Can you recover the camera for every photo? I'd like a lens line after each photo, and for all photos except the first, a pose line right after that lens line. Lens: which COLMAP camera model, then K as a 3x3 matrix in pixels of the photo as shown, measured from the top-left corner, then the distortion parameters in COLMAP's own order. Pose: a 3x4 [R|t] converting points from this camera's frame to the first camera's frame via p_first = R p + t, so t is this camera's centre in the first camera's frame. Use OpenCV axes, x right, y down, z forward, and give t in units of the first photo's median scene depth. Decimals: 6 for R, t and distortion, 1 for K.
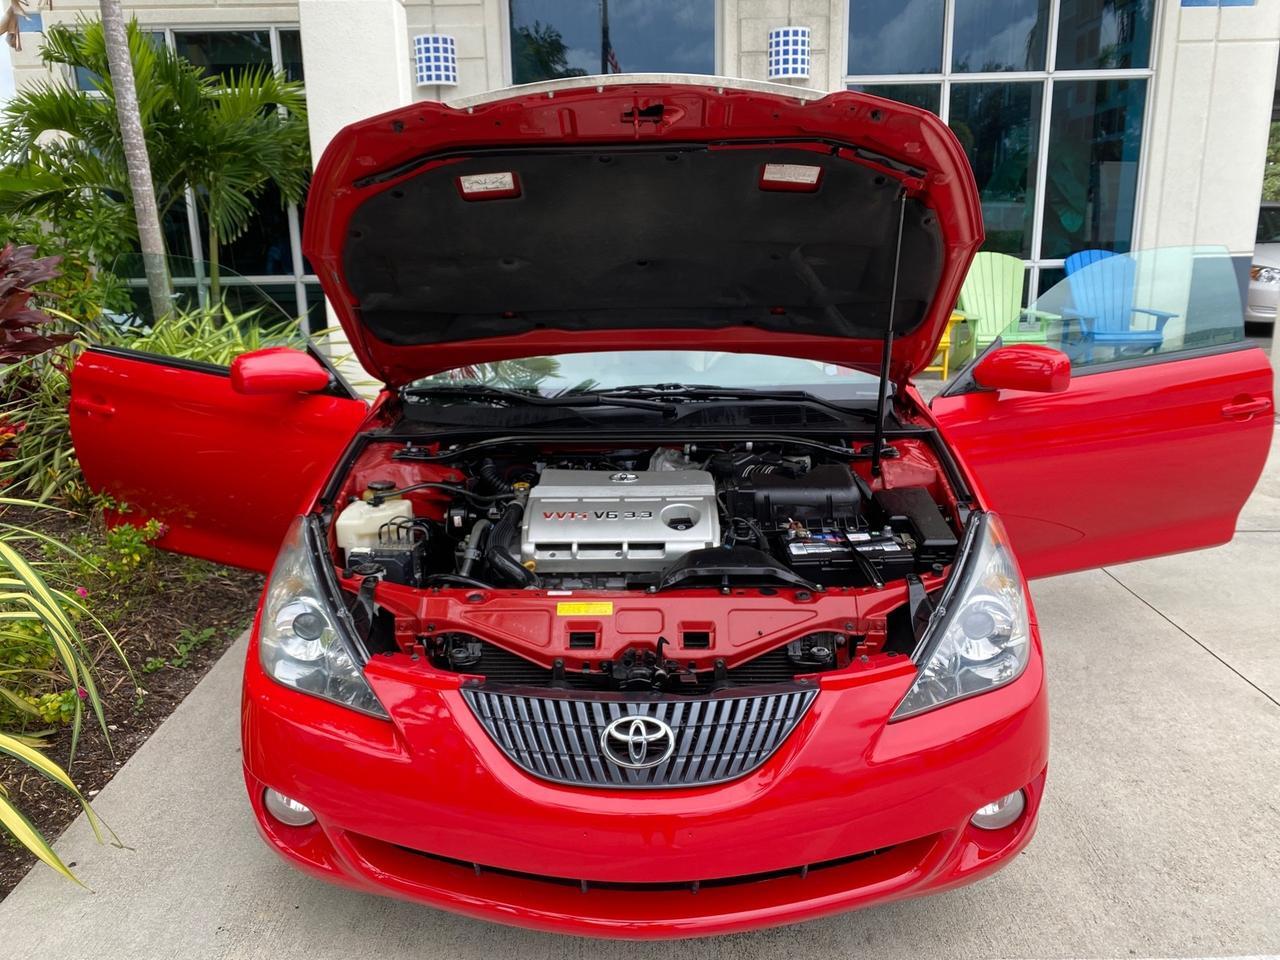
lens RADIAL K [[985.2, 0, 640.2], [0, 985.2, 476.7], [0, 0, 1]] dist [0.000201, 0.002379]
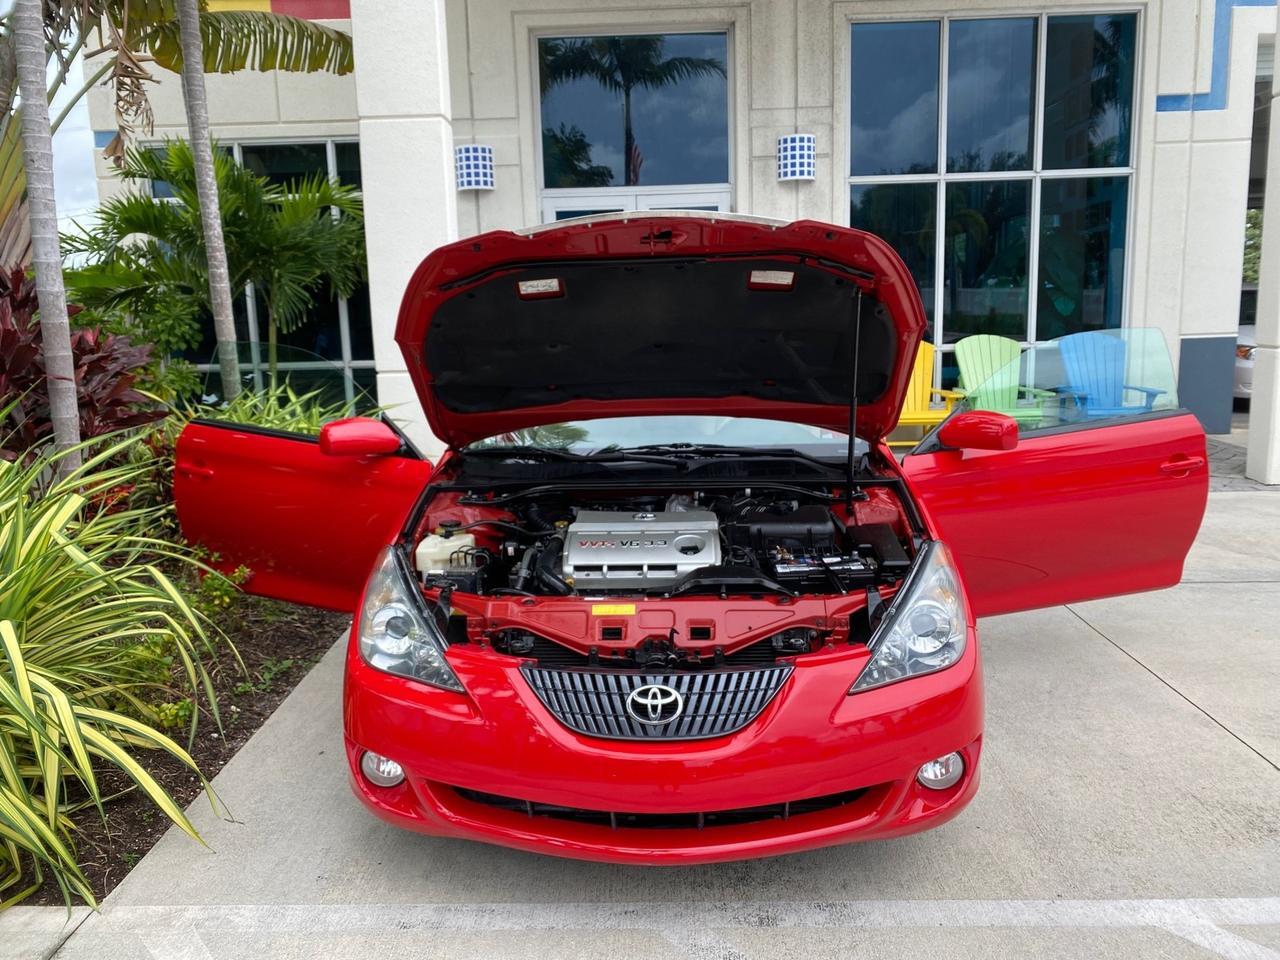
lens RADIAL K [[982.5, 0, 641.5], [0, 982.5, 476.7], [0, 0, 1]] dist [0.006396, -0.004123]
pose [[0.999736, -0.004544, -0.022530, 0.006418], [0.002652, 0.996521, -0.083304, 0.043931], [0.022831, 0.083222, 0.996269, -0.191939]]
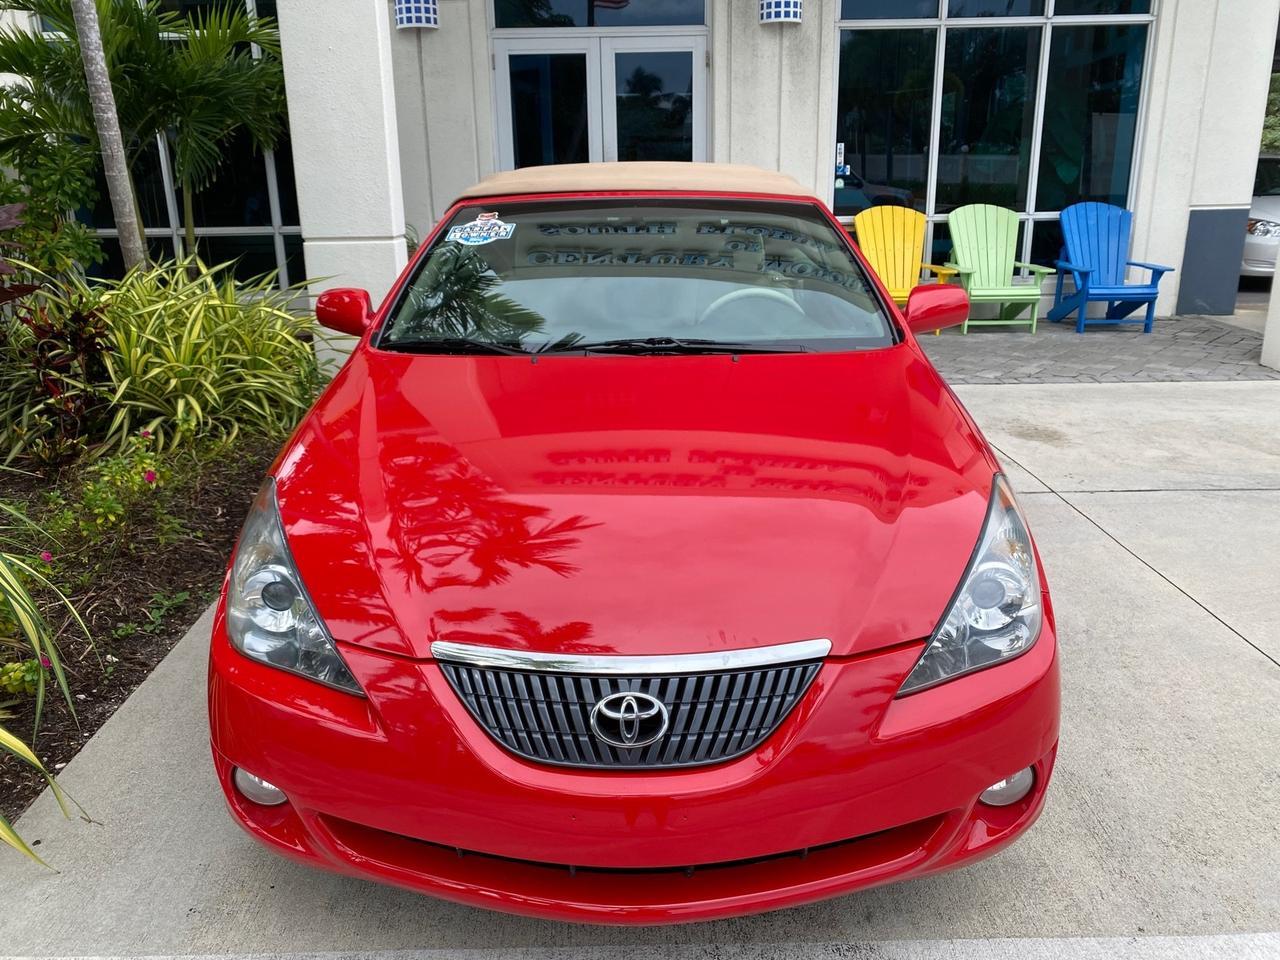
lens RADIAL K [[985.2, 0, 639.0], [0, 985.2, 471.6], [0, 0, 1]] dist [0.006309, -0.002515]
pose [[0.999926, -0.000656, 0.012159, -0.002662], [0.000171, 0.999207, 0.039809, -0.003052], [-0.012175, -0.039804, 0.999133, 0.040004]]
